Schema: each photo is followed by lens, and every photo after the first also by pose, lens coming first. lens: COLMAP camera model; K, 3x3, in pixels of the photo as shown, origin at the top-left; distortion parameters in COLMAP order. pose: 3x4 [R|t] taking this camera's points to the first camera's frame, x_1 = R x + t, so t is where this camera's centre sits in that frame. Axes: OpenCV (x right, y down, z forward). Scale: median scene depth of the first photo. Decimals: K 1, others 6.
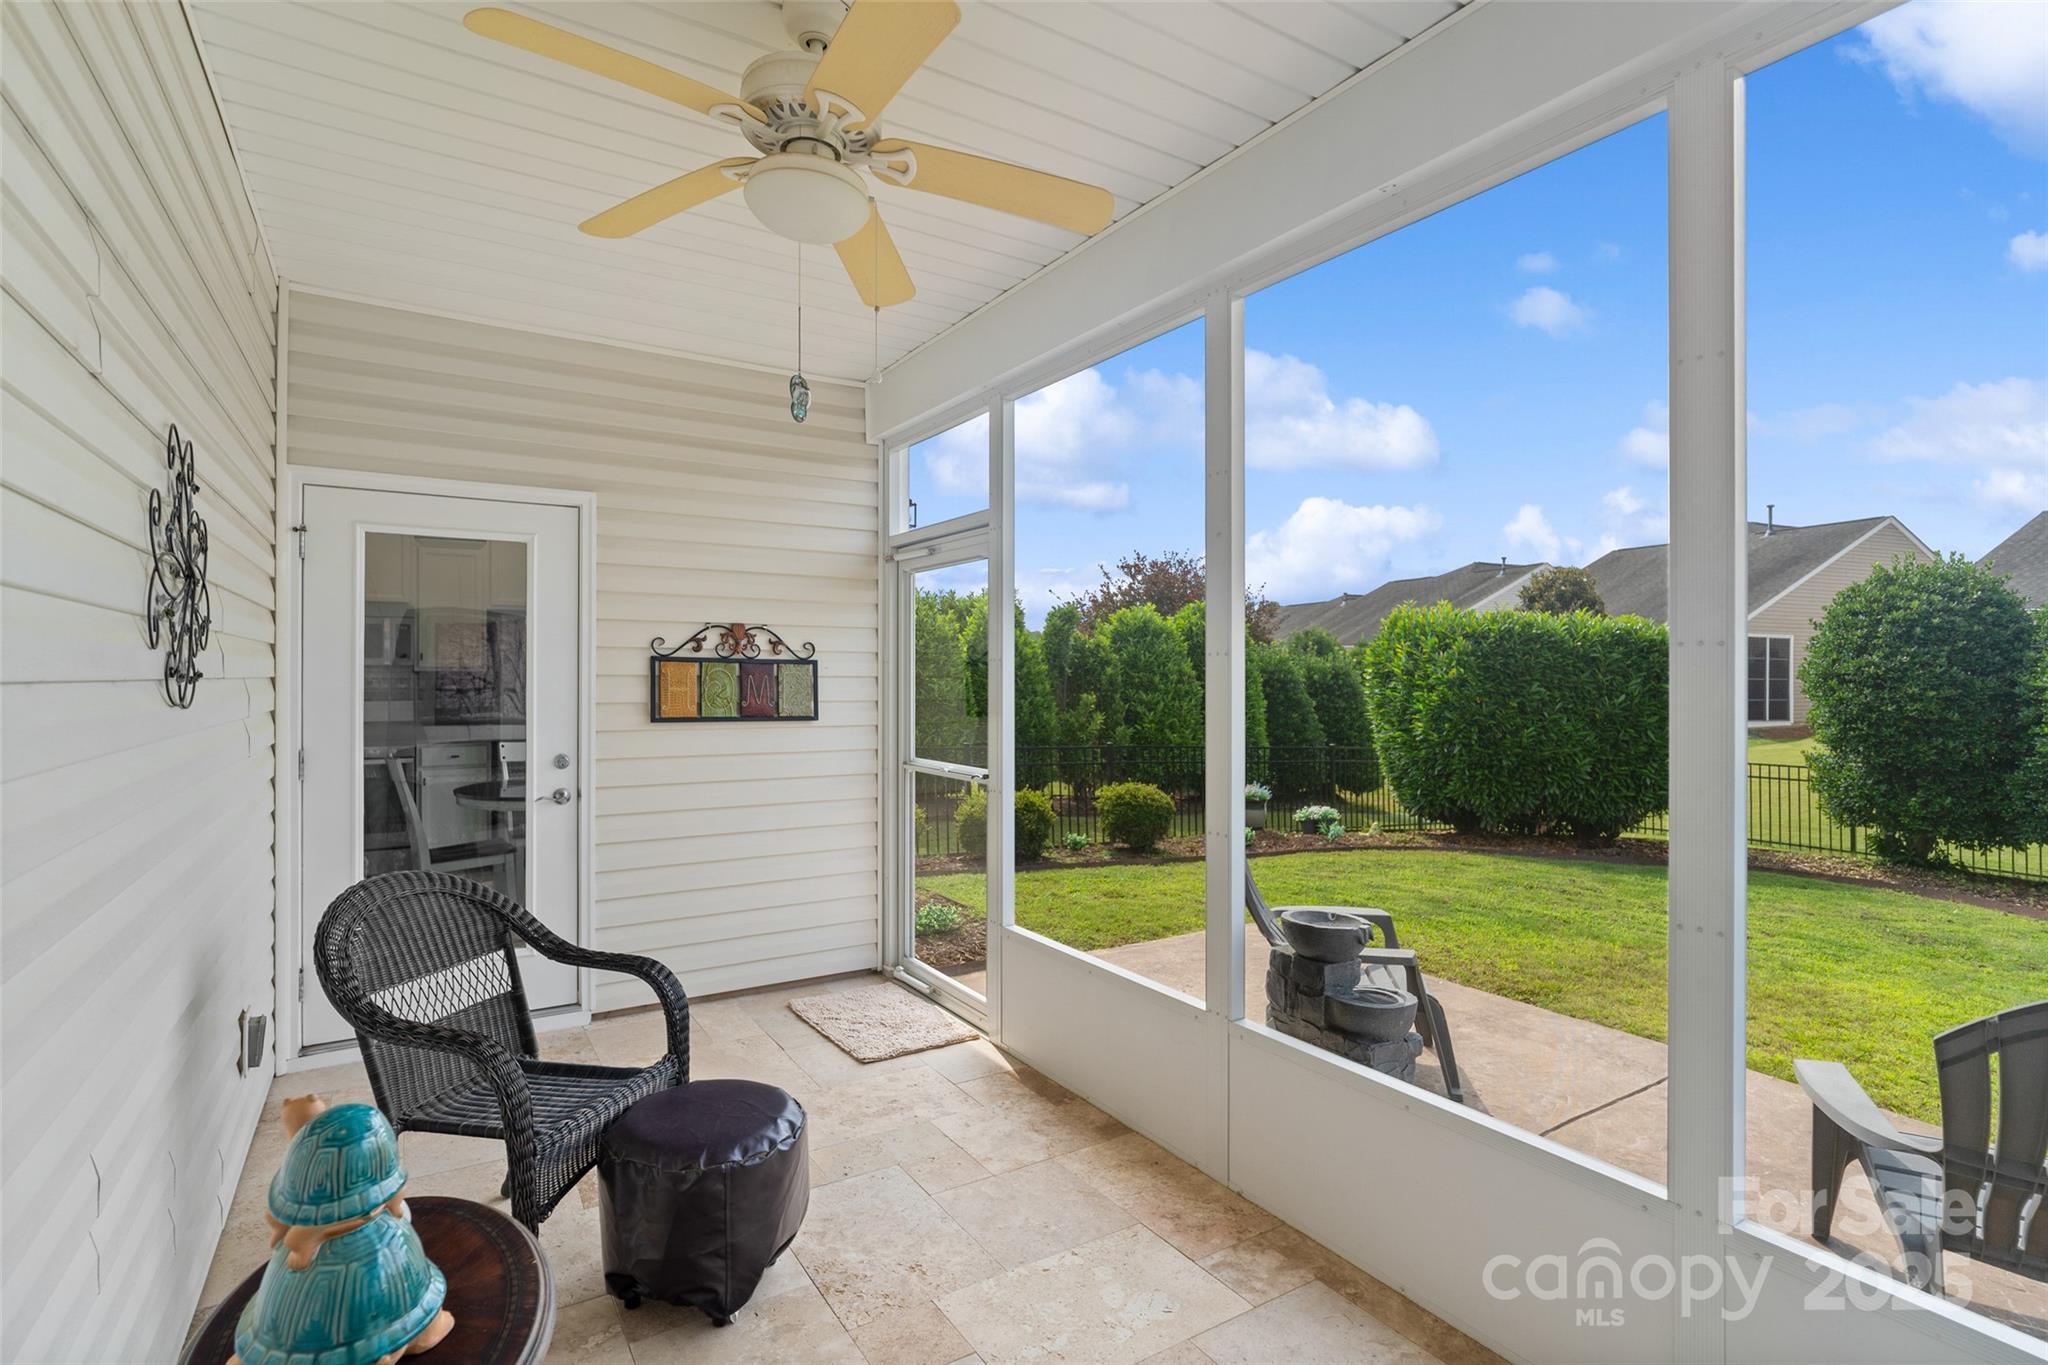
lens RADIAL K [[974.4, 0, 1033.2], [0, 974.4, 671.6], [0, 0, 1]] dist [-0.012857, 0.003031]
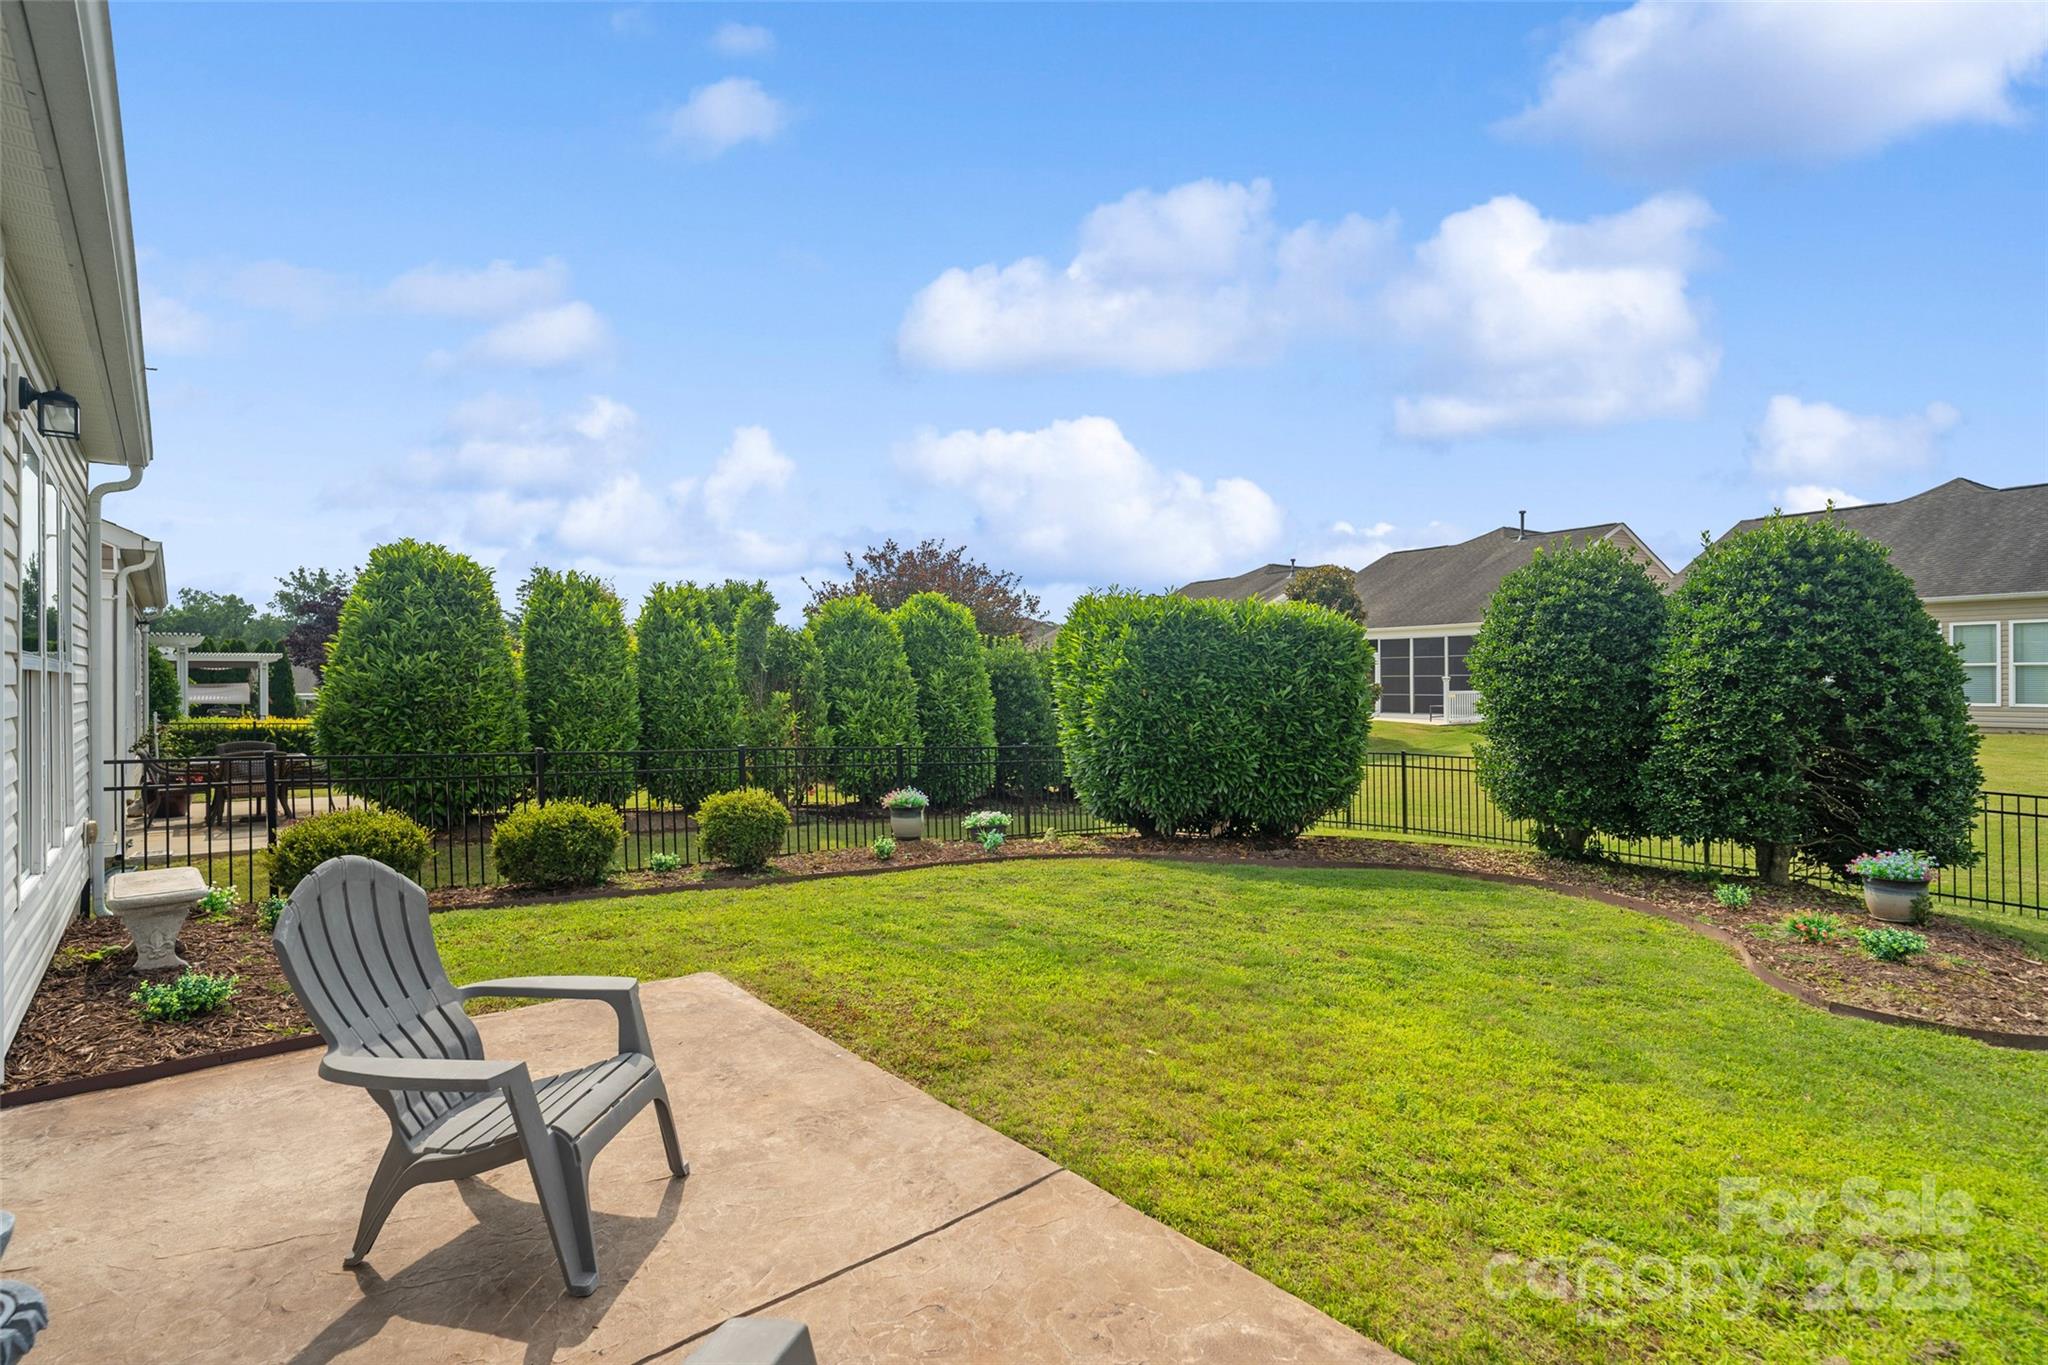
lens RADIAL K [[974.4, 0, 1019.3], [0, 974.4, 673.0], [0, 0, 1]] dist [-0.012857, 0.003031]
pose [[0.988937, -0.004507, 0.148269, 0.208197], [0.004628, 0.999989, -0.000469, 0.010593], [-0.148265, 0.001150, 0.988947, 0.107163]]
